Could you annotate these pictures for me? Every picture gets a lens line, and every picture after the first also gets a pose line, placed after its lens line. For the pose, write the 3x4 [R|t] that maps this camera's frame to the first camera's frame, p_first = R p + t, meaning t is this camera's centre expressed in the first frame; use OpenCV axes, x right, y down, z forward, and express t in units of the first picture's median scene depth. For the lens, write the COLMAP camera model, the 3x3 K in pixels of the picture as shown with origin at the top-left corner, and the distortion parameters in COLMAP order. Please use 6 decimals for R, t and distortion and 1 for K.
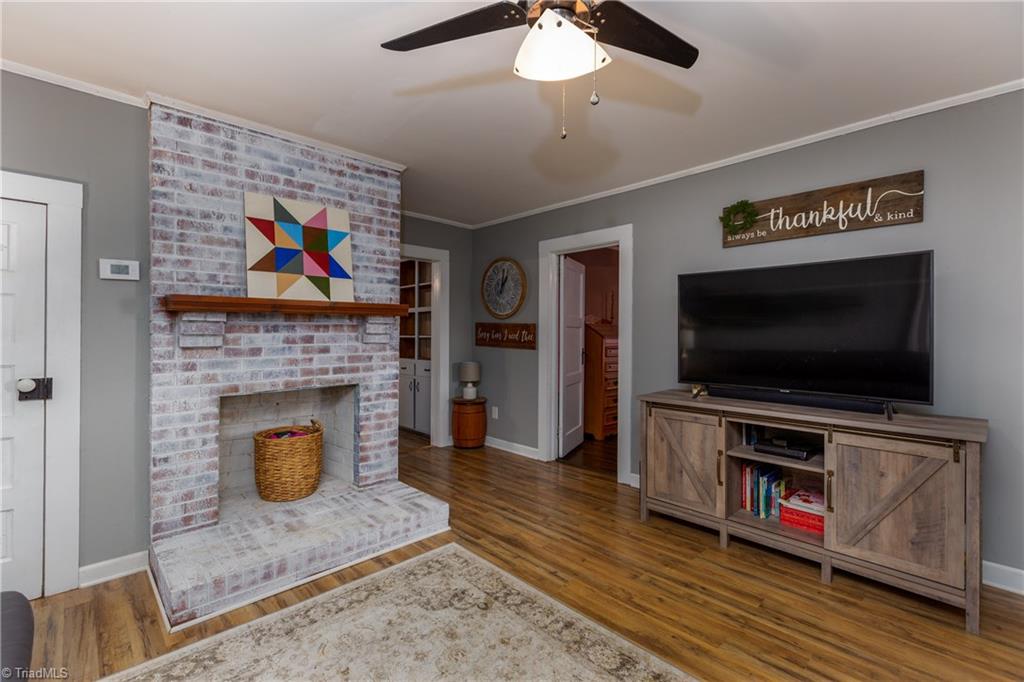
lens RADIAL K [[454.6, 0, 512.4], [0, 454.6, 330.2], [0, 0, 1]] dist [0.000539, 0.000173]
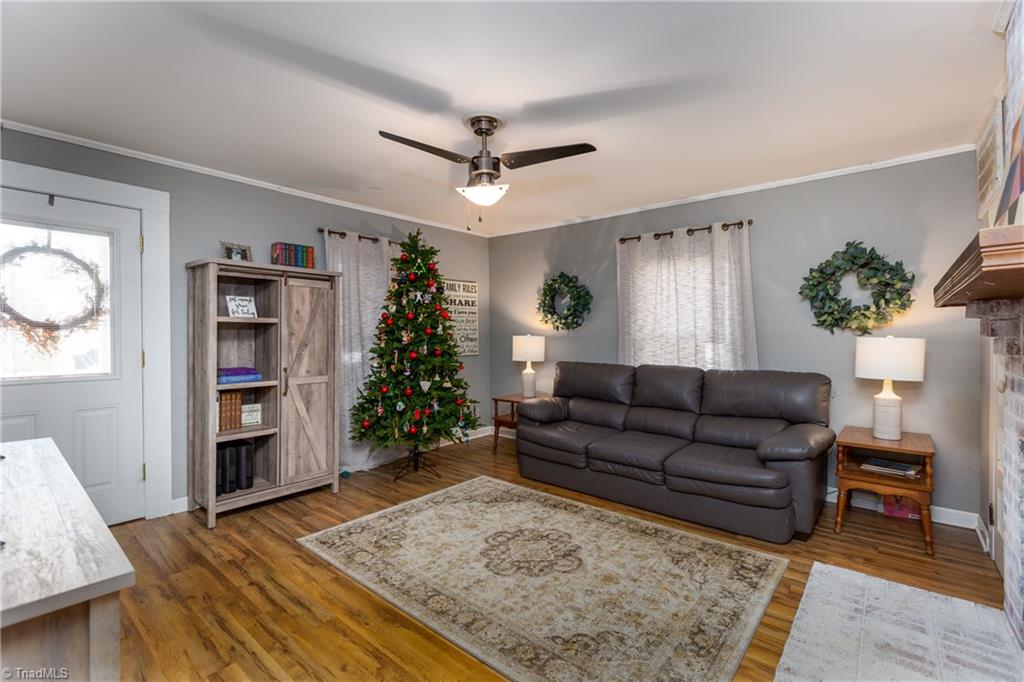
lens RADIAL K [[459.2, 0, 512.0], [0, 459.2, 341.0], [0, 0, 1]] dist [0.000300, -0.000234]
pose [[-0.994933, -0.000144, -0.100535, 0.087355], [-0.001108, 0.999954, 0.009532, 0.006667], [0.100529, 0.009595, -0.994888, 1.412204]]
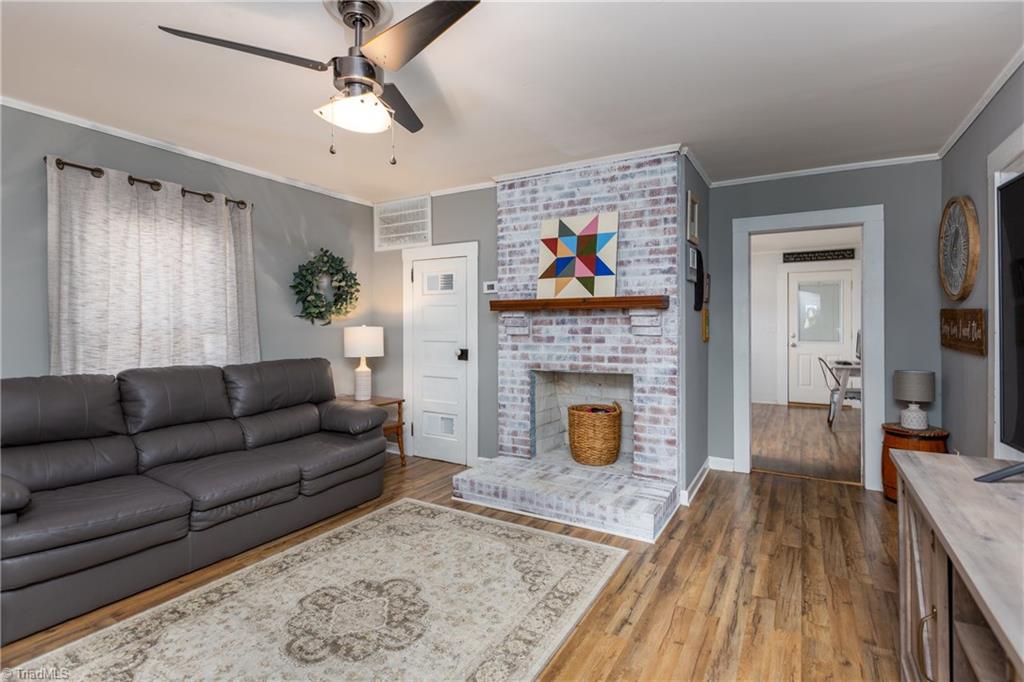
lens RADIAL K [[492.2, 0, 516.0], [0, 492.2, 323.0], [0, 0, 1]] dist [-0.002587, -0.000276]
pose [[0.274195, -0.004667, -0.961663, 0.752187], [0.004469, 0.999984, -0.003579, 0.004360], [0.961664, -0.003316, 0.274211, 0.491026]]
